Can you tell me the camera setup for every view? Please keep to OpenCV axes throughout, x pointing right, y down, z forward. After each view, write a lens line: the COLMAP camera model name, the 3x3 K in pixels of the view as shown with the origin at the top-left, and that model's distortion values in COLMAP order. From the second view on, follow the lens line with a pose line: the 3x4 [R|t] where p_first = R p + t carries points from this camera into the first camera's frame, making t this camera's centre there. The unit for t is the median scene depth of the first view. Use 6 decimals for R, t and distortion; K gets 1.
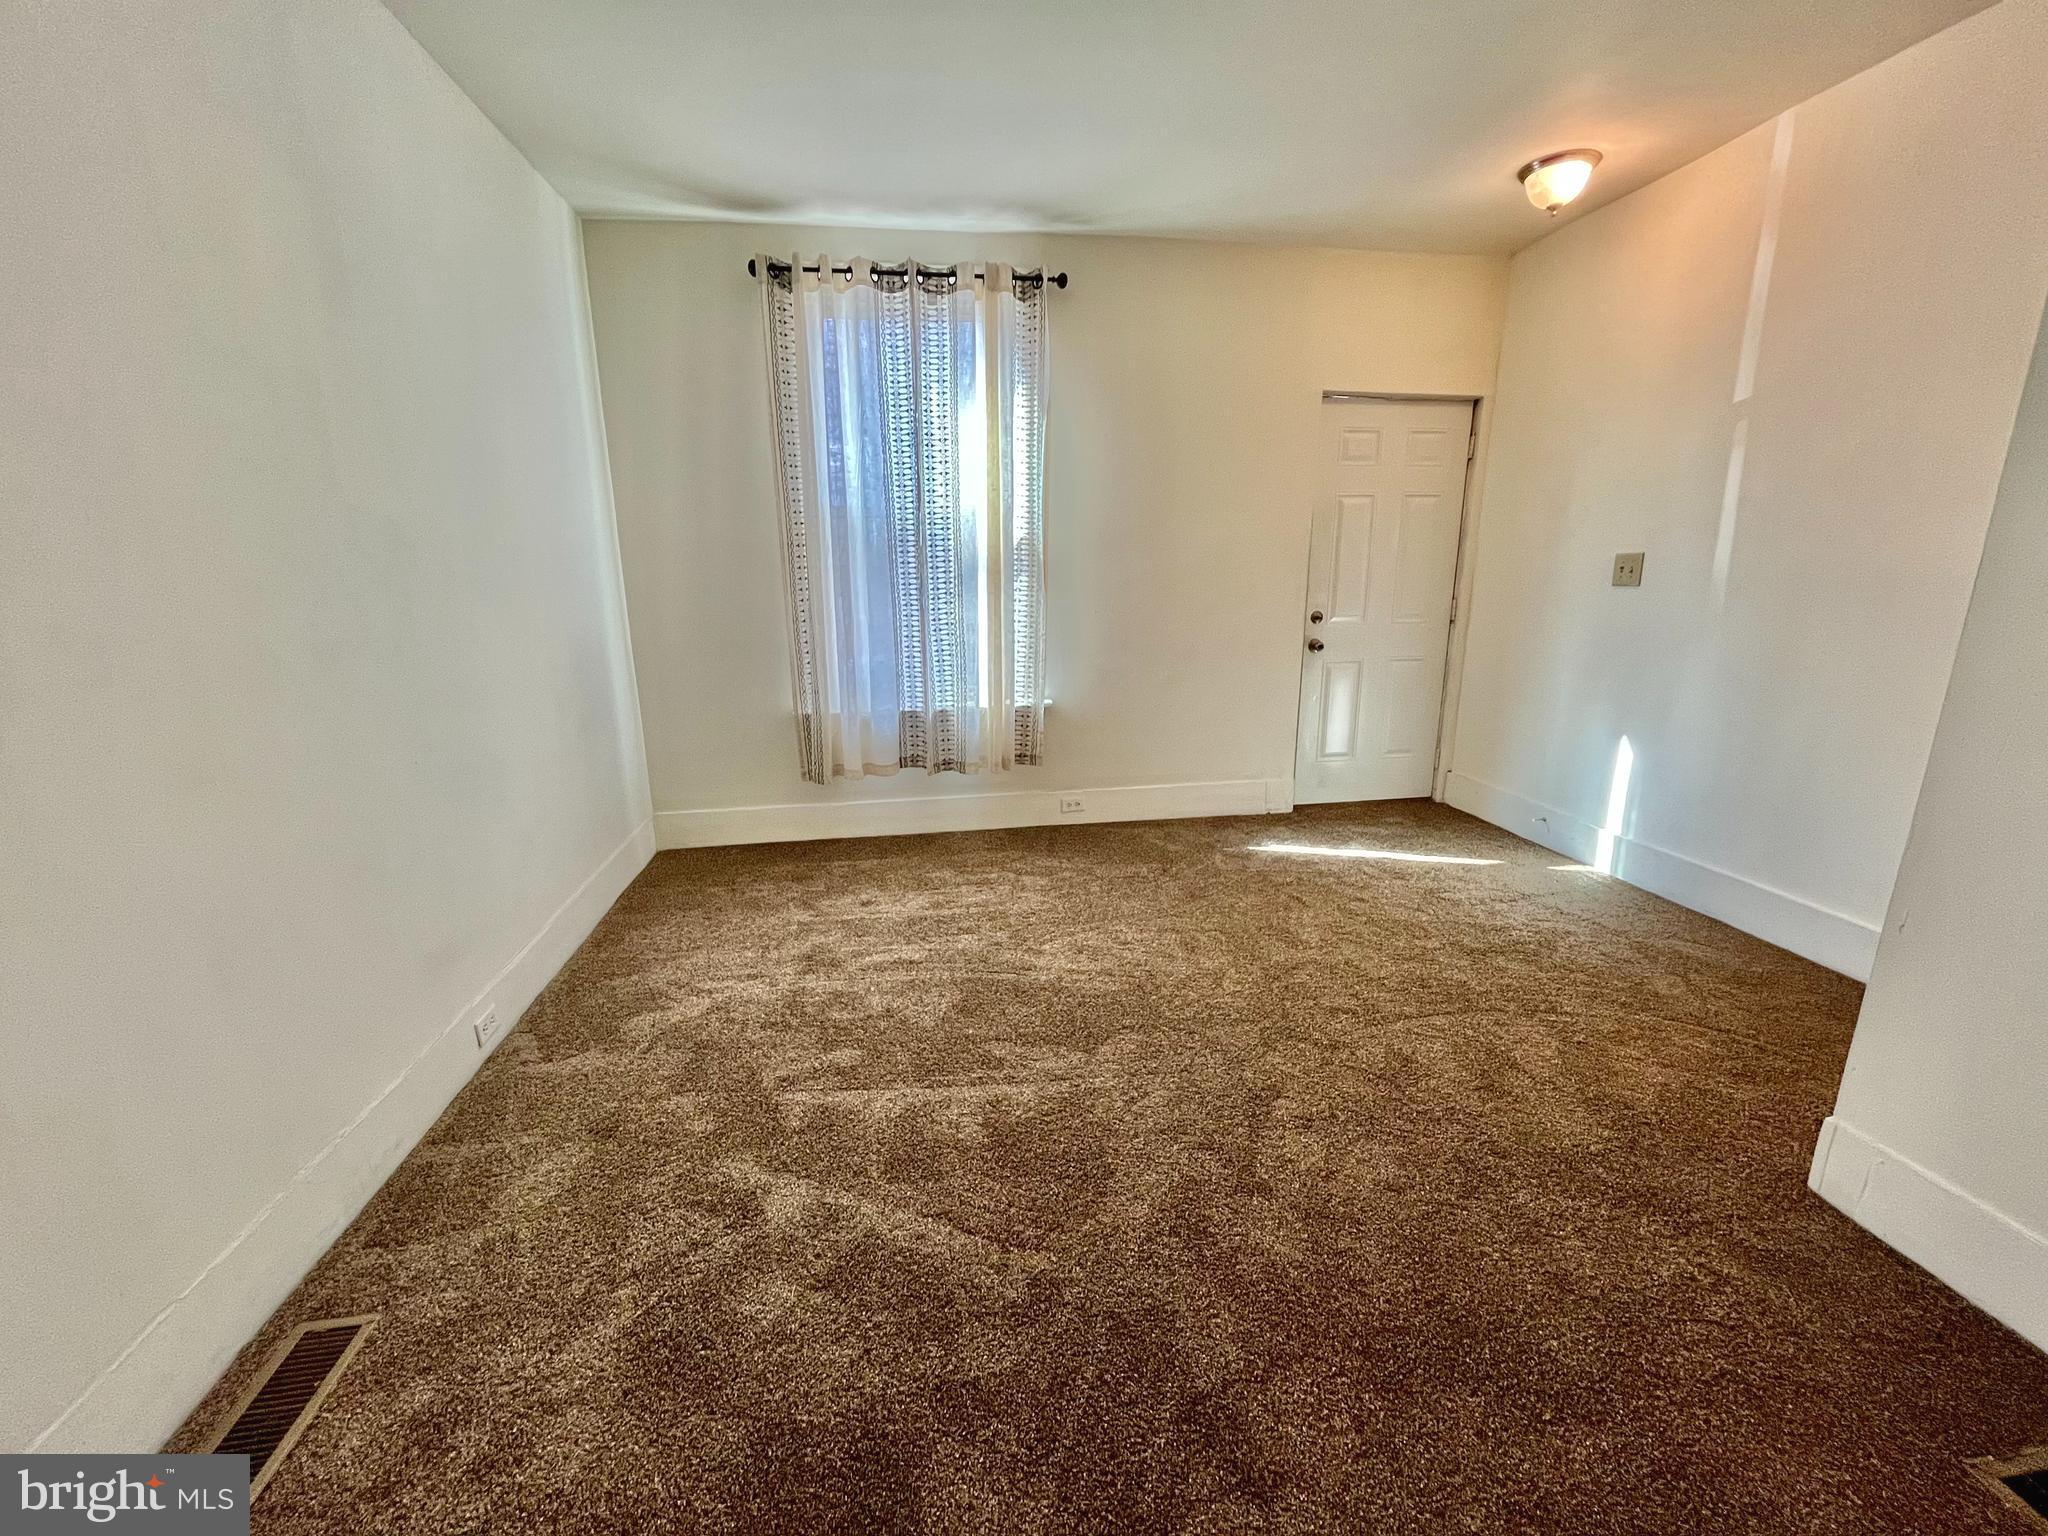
lens RADIAL K [[844.7, 0, 1019.6], [0, 844.7, 778.5], [0, 0, 1]] dist [-0.000366, -0.000221]
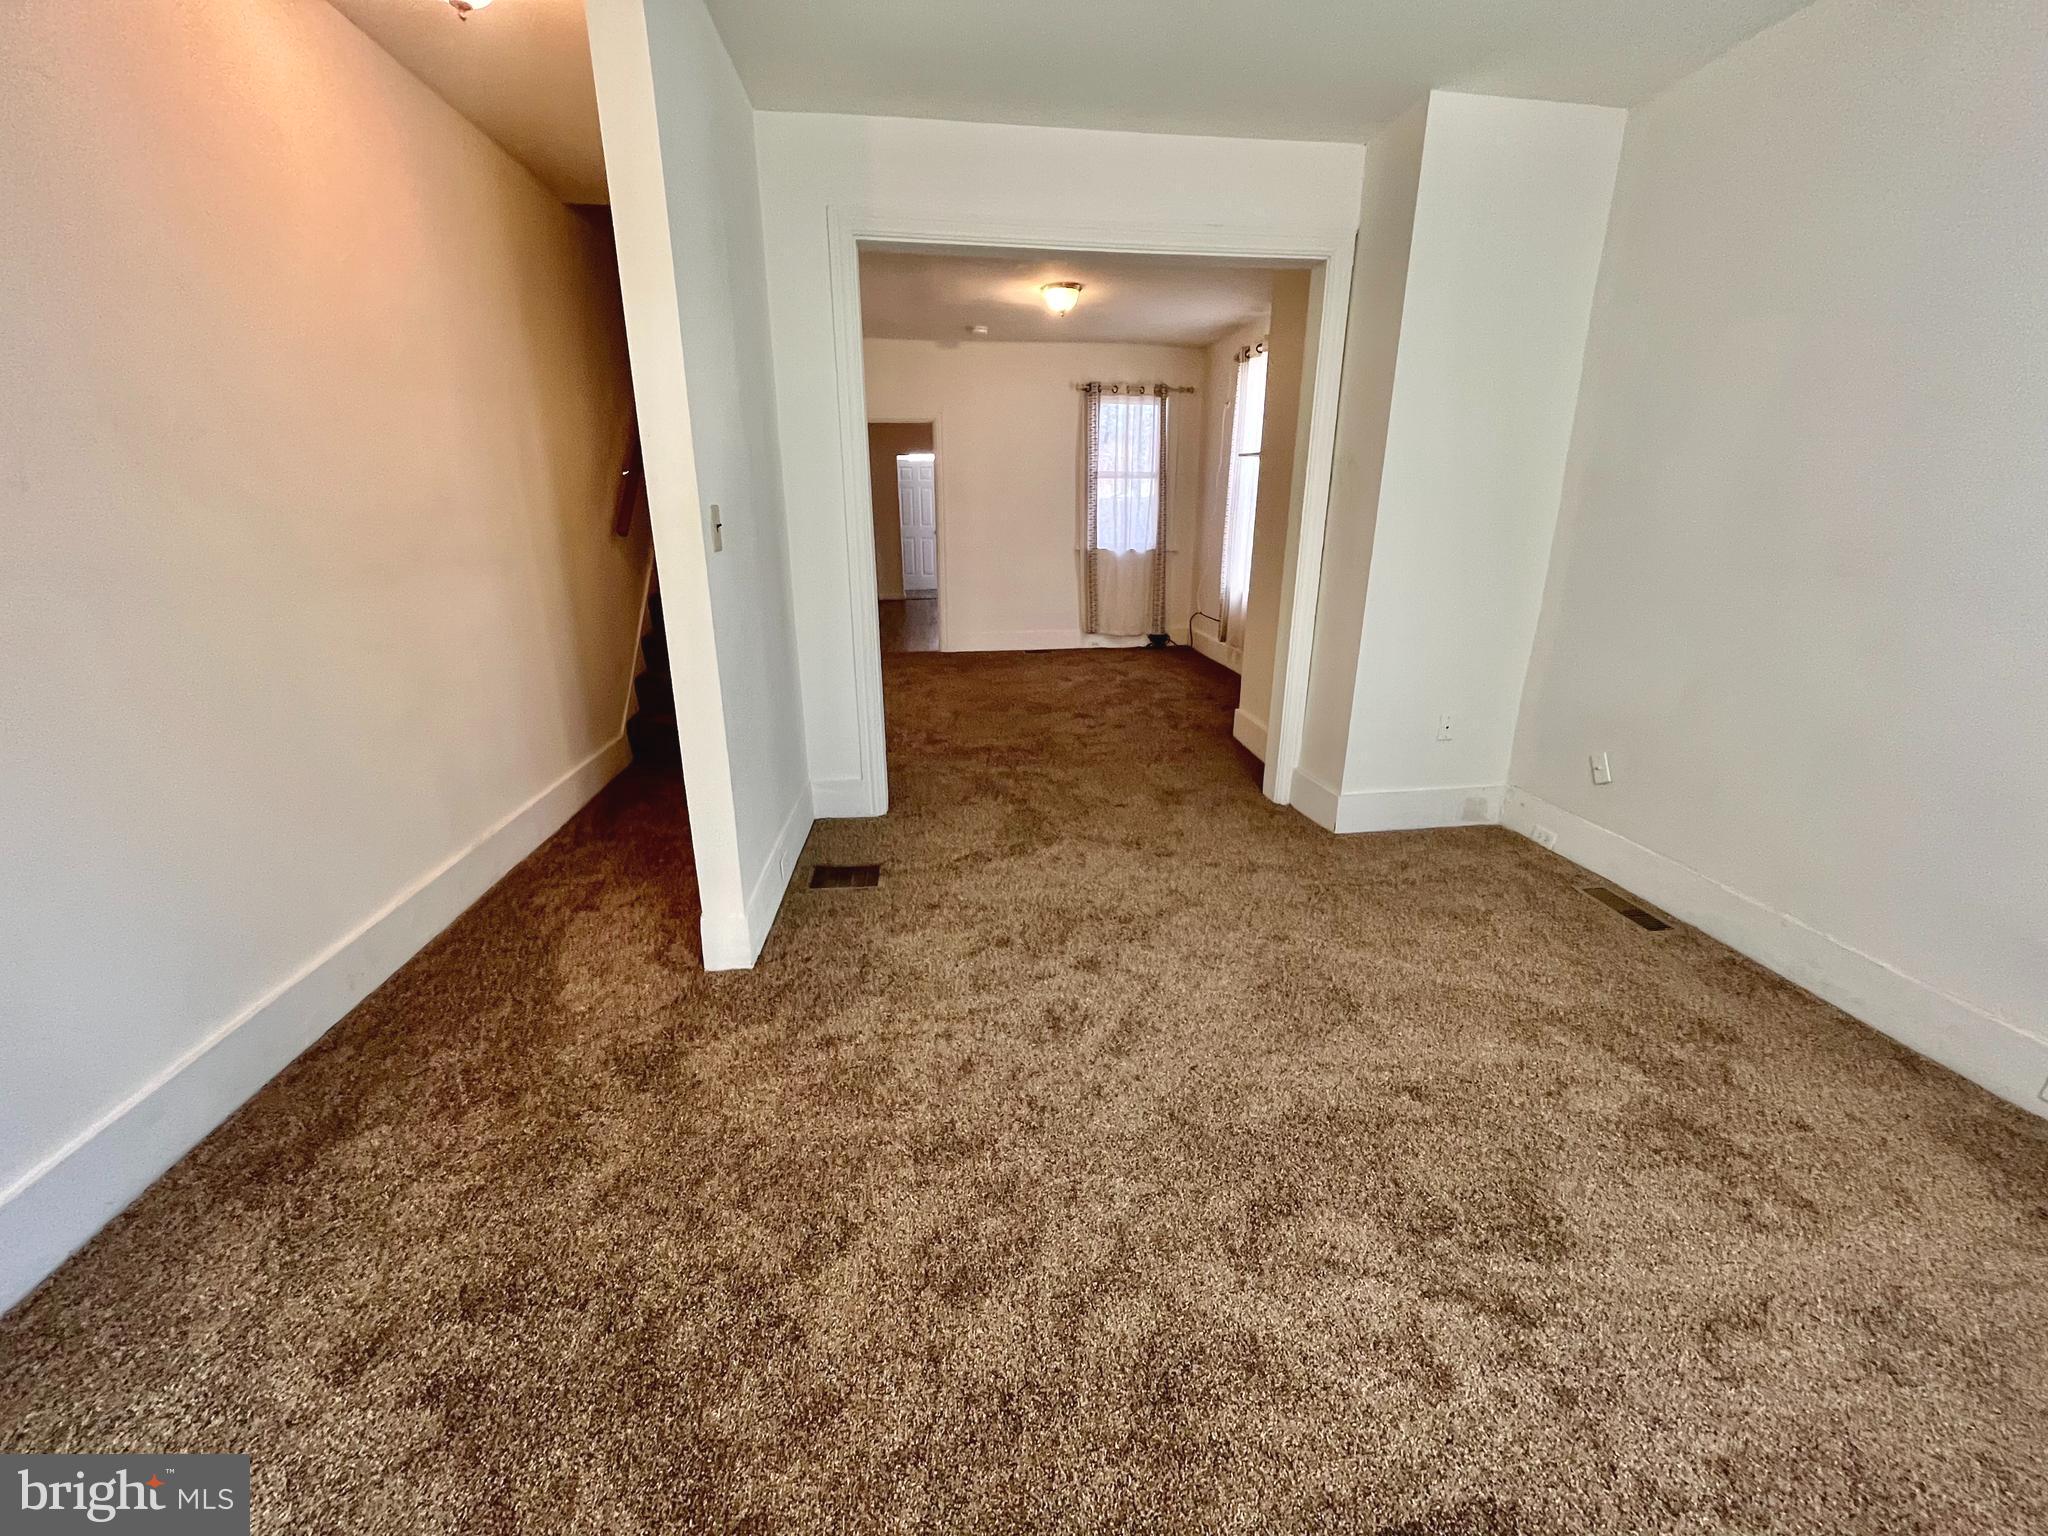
lens RADIAL K [[844.7, 0, 1019.6], [0, 844.7, 778.5], [0, 0, 1]] dist [-0.000366, -0.000221]
pose [[-0.999724, 0.004051, 0.023131, 0.370729], [0.015798, 0.844810, 0.534834, -0.438651], [-0.017374, 0.535052, -0.844641, 1.680937]]
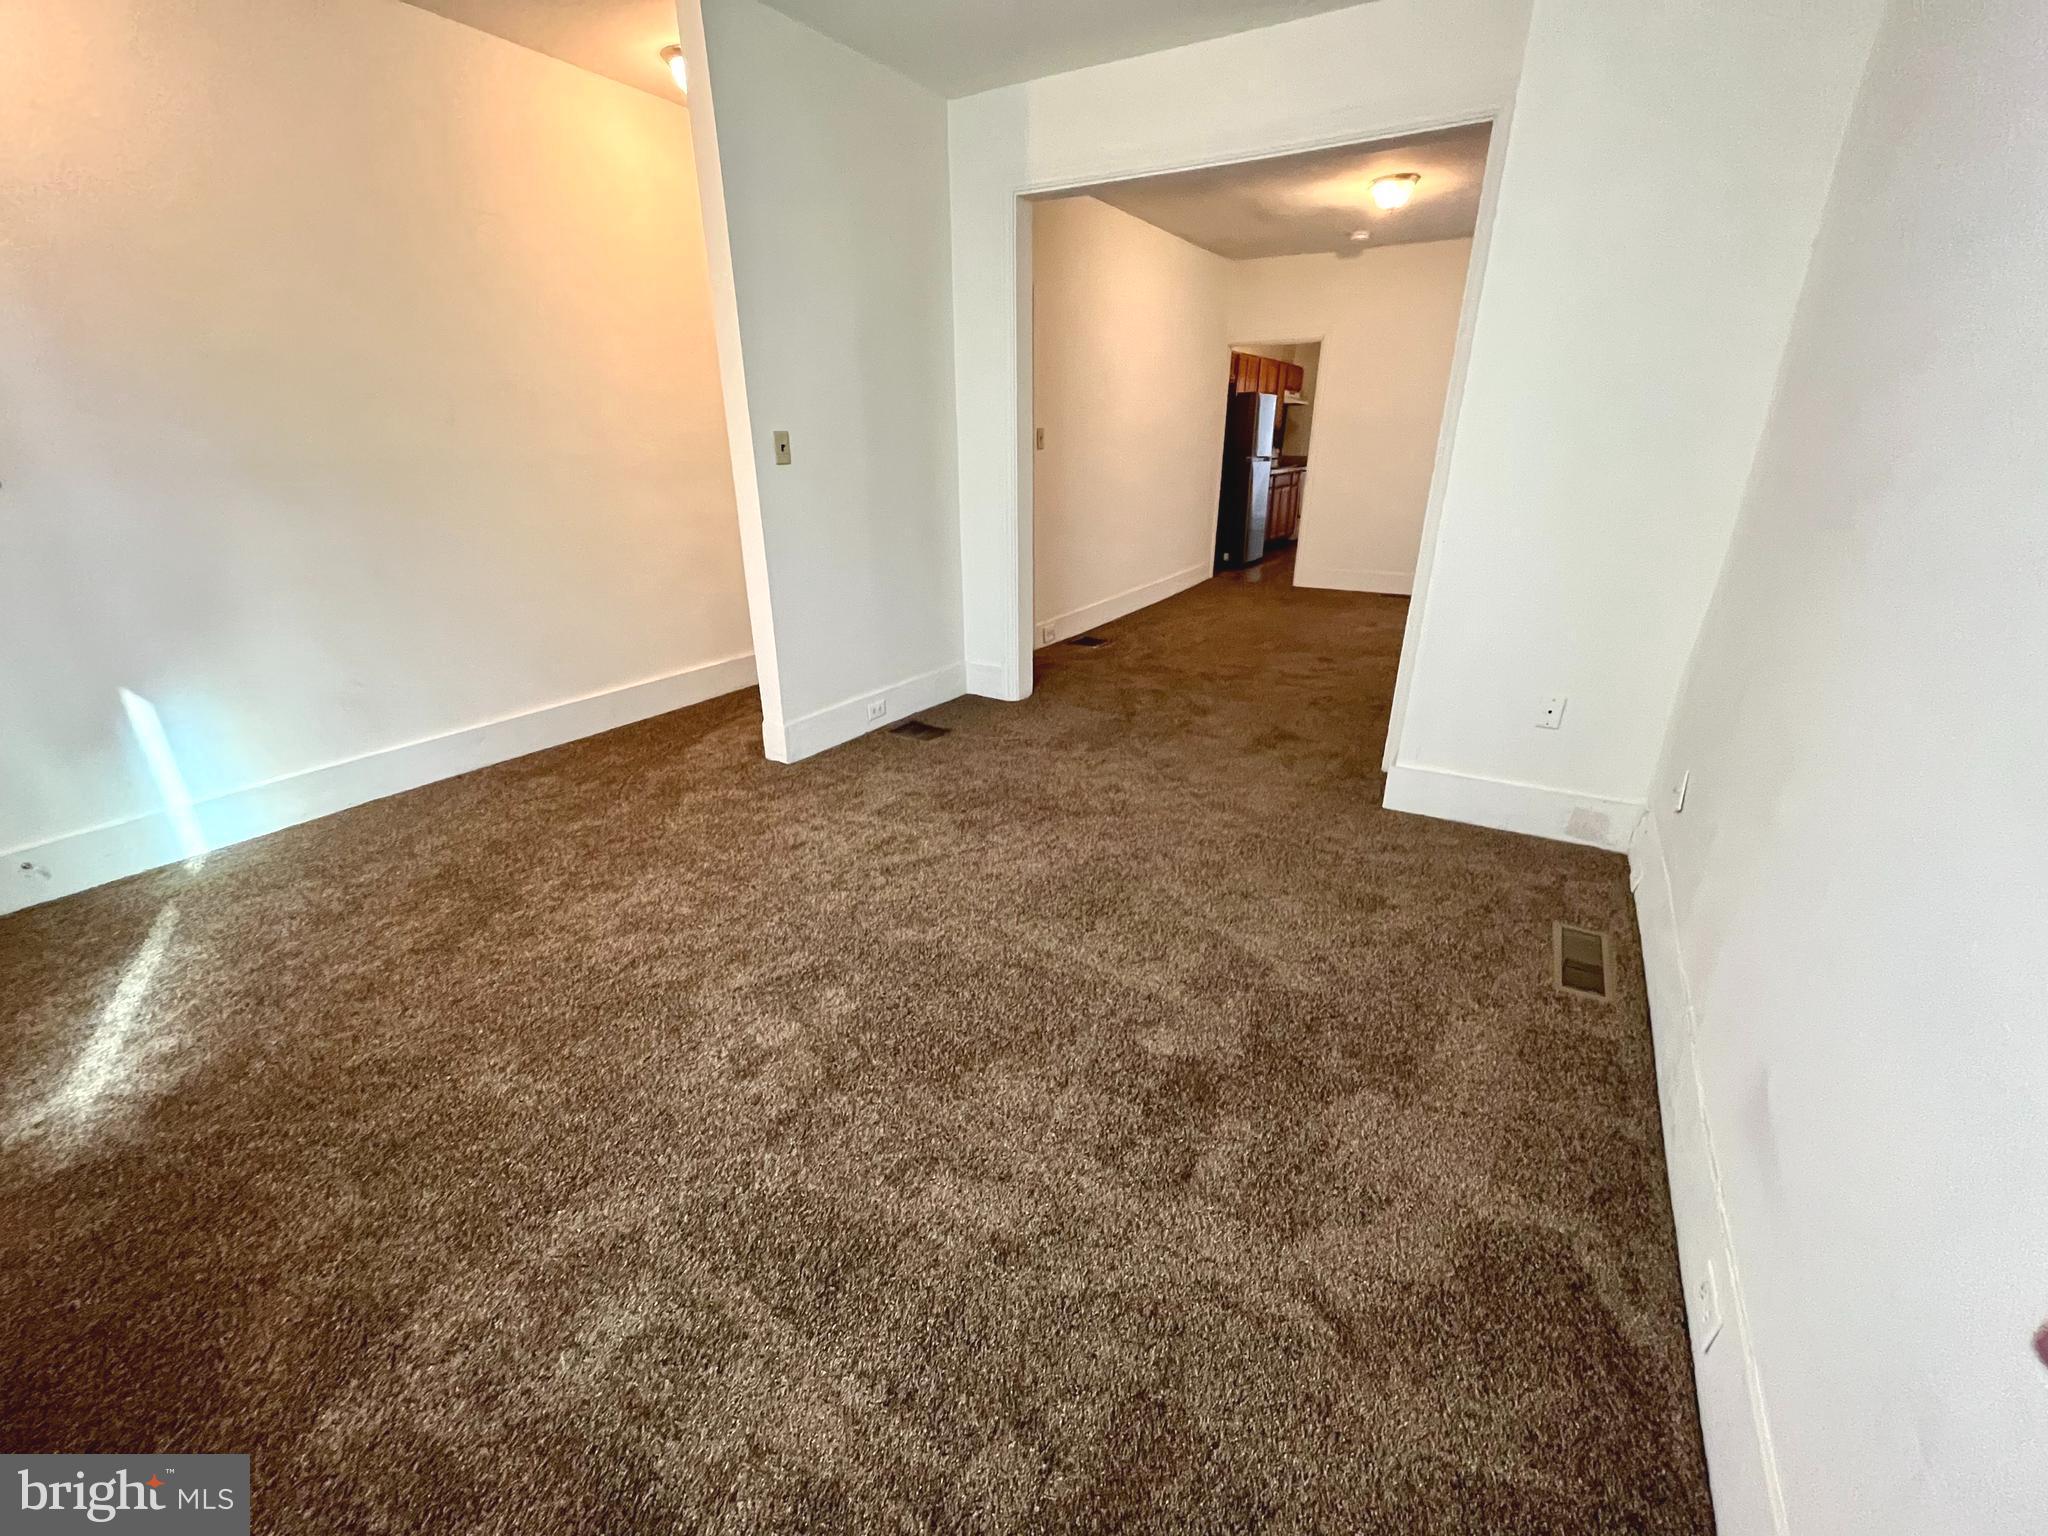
lens RADIAL K [[844.7, 0, 1019.6], [0, 844.7, 778.5], [0, 0, 1]] dist [-0.000366, -0.000221]
pose [[-0.771916, -0.228066, 0.593406, -0.591257], [0.170840, 0.824678, 0.539184, -0.399477], [-0.612339, 0.517583, -0.597619, 1.576158]]
